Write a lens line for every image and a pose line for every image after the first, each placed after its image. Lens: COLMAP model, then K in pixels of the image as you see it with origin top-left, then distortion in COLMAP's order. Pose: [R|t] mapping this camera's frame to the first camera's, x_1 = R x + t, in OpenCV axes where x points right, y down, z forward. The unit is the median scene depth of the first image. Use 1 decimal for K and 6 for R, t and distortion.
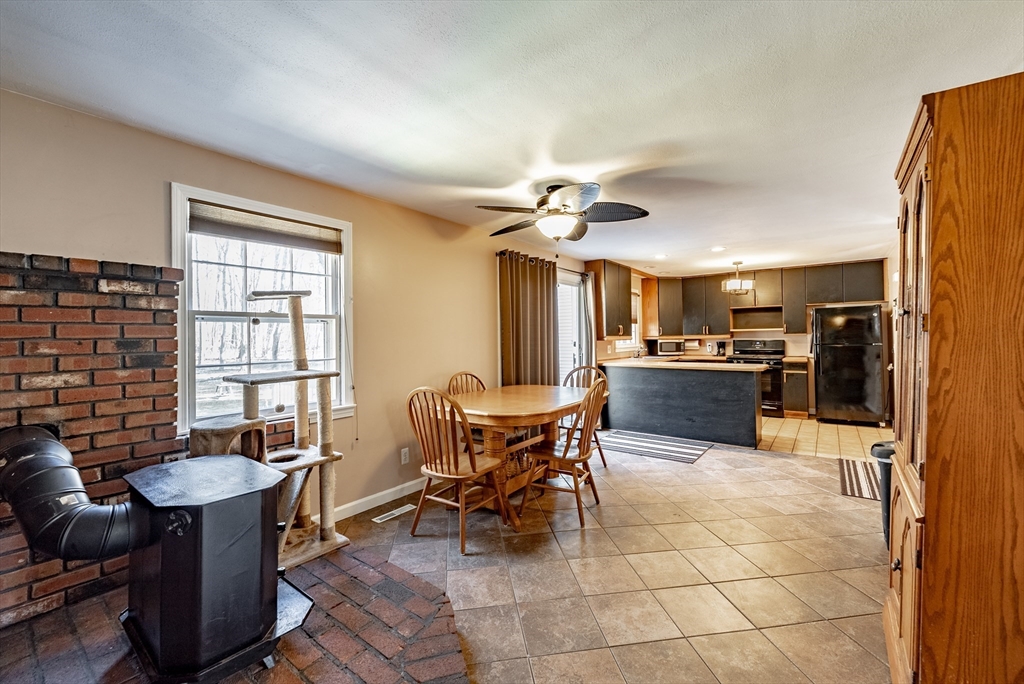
lens RADIAL K [[420.7, 0, 500.6], [0, 420.7, 332.0], [0, 0, 1]] dist [0.000038, -0.000044]
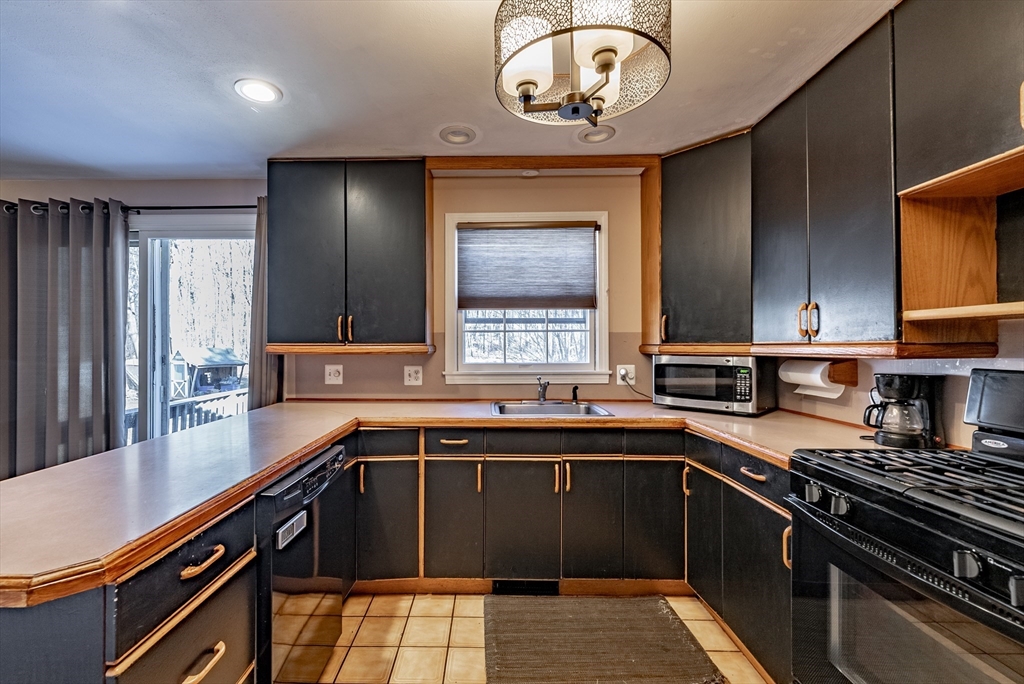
lens RADIAL K [[437.4, 0, 476.1], [0, 437.4, 344.2], [0, 0, 1]] dist [0.000170, -0.000630]
pose [[0.600361, 0.007347, -0.799696, 0.641228], [0.007058, 0.999870, 0.014485, 0.004972], [0.799698, -0.014341, 0.600231, 0.803973]]
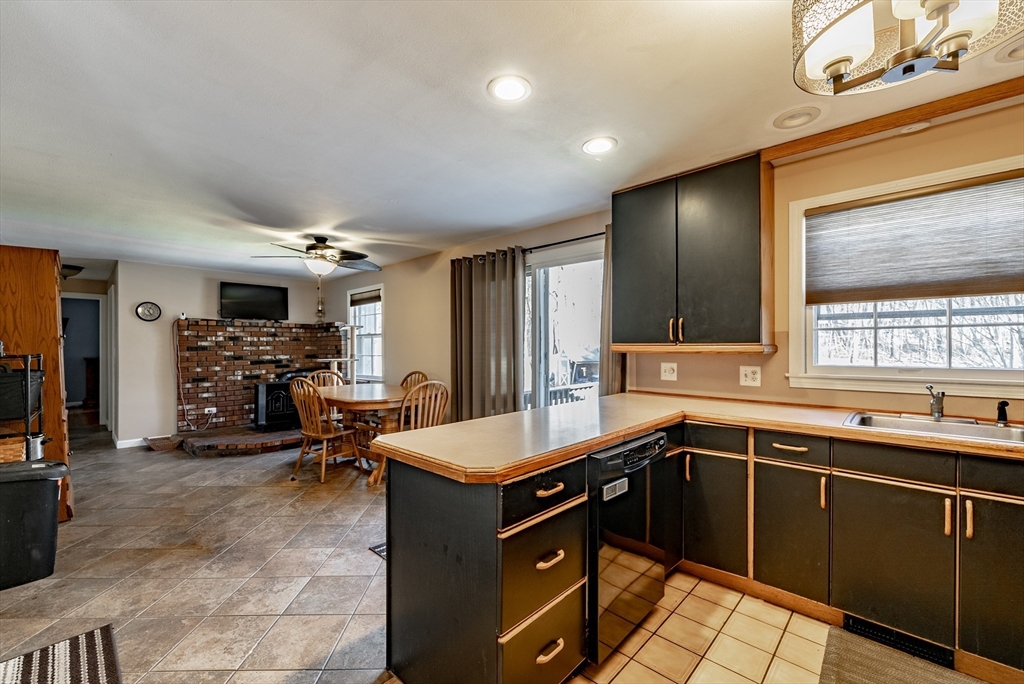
lens RADIAL K [[412.1, 0, 509.8], [0, 412.1, 346.6], [0, 0, 1]] dist [0.001018, 0.000000]
pose [[-0.086339, 0.012079, -0.996193, 0.675519], [0.017295, 0.999794, 0.010624, 0.005111], [0.996116, -0.016312, -0.086530, 0.816612]]
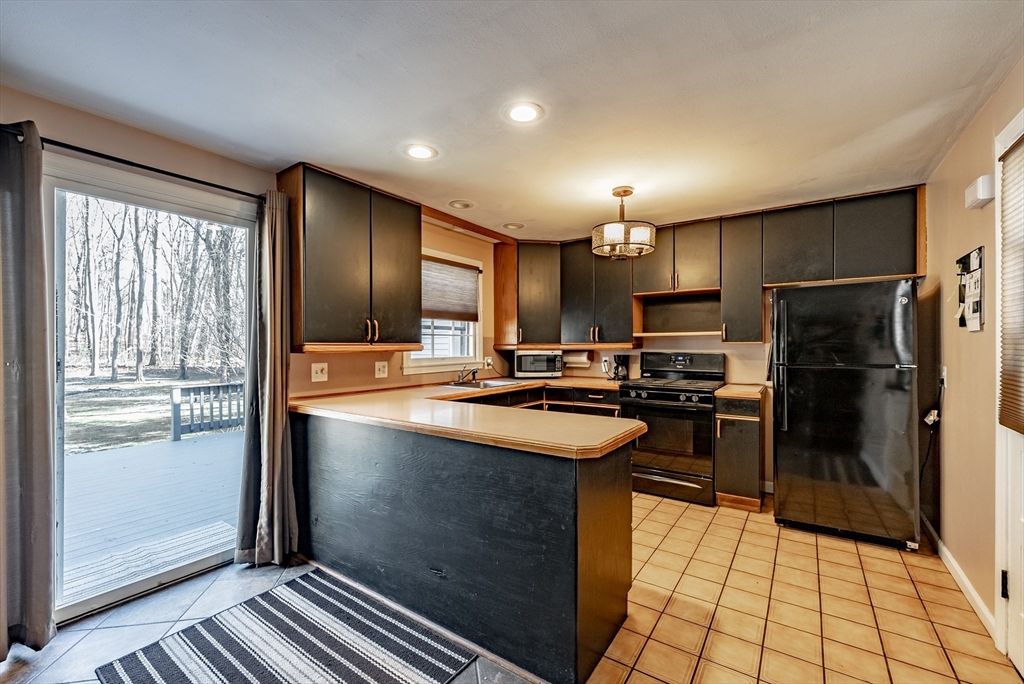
lens RADIAL K [[428.1, 0, 511.1], [0, 428.1, 346.9], [0, 0, 1]] dist [0.000415, 0.000076]
pose [[0.998123, 0.008184, 0.060691, 0.384588], [-0.009313, 0.999789, 0.018331, 0.003422], [-0.060528, -0.018862, 0.997988, 0.490469]]
